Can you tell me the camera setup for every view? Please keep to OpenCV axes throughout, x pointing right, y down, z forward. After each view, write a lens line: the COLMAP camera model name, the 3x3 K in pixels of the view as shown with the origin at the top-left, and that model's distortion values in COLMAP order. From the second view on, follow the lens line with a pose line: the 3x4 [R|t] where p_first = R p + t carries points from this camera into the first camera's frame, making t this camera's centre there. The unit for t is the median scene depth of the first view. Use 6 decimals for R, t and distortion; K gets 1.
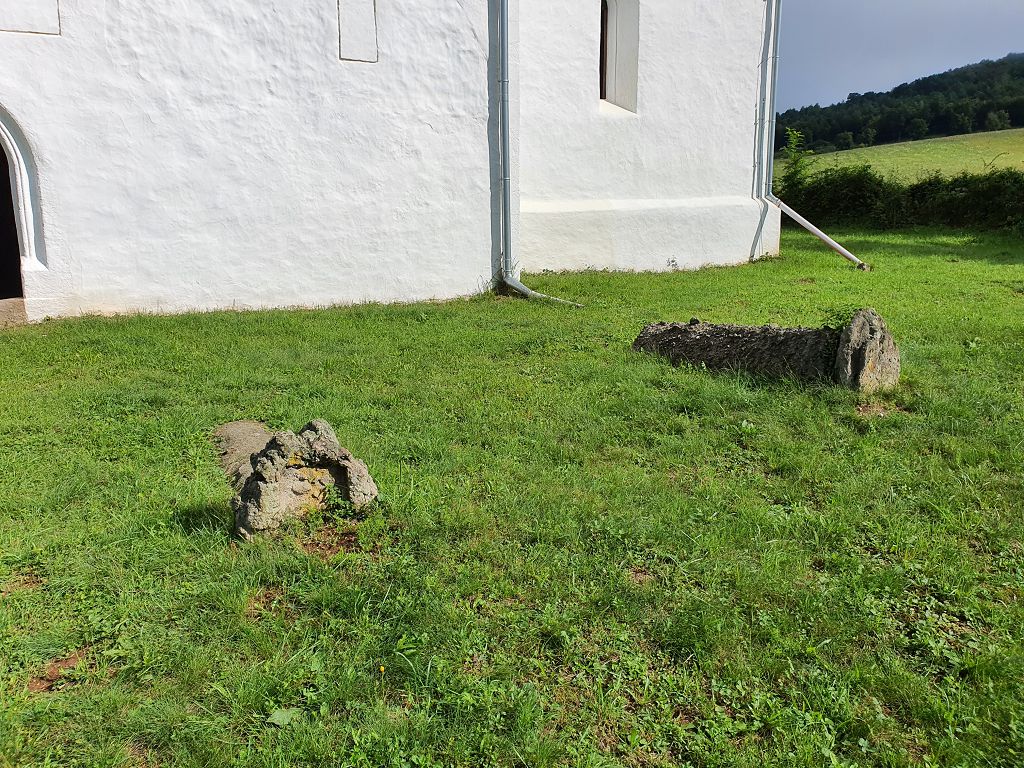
lens RADIAL K [[774.5, 0, 511.6], [0, 774.5, 384.0], [0, 0, 1]] dist [0.008383, 0.001300]
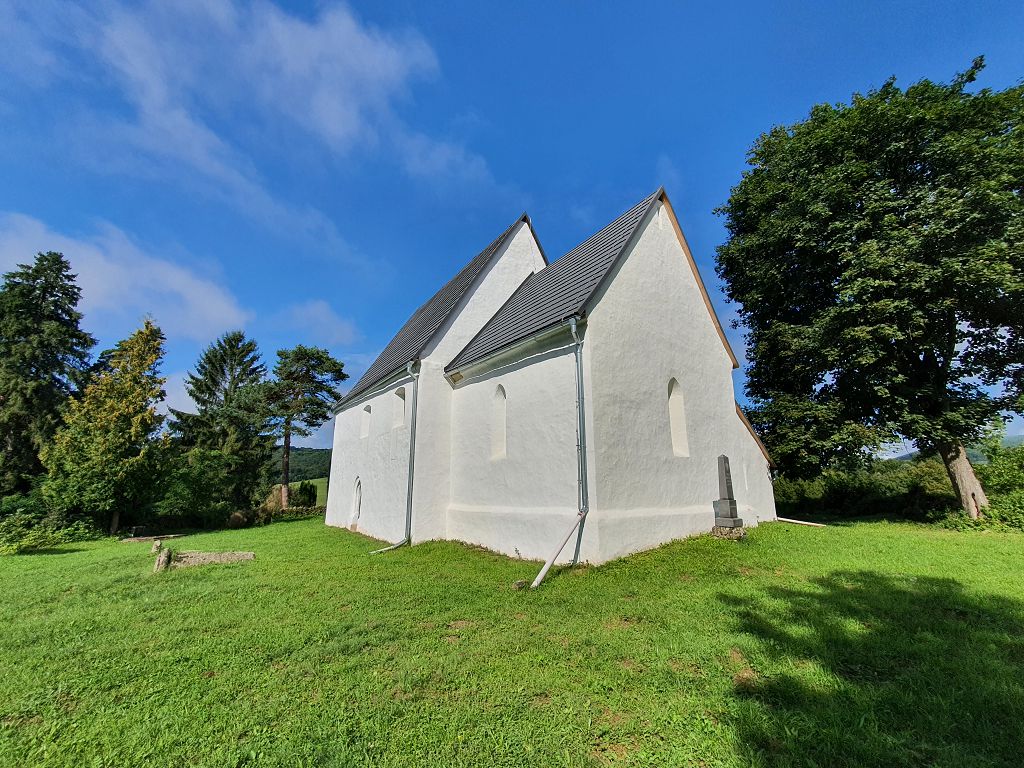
lens RADIAL K [[405.0, 0, 512.8], [0, 405.0, 383.3], [0, 0, 1]] dist [-0.001583, -0.000618]
pose [[0.103289, -0.229543, -0.967802, 1.034835], [-0.193785, 0.949717, -0.245935, -0.272903], [0.975591, 0.212948, 0.053614, 0.895379]]
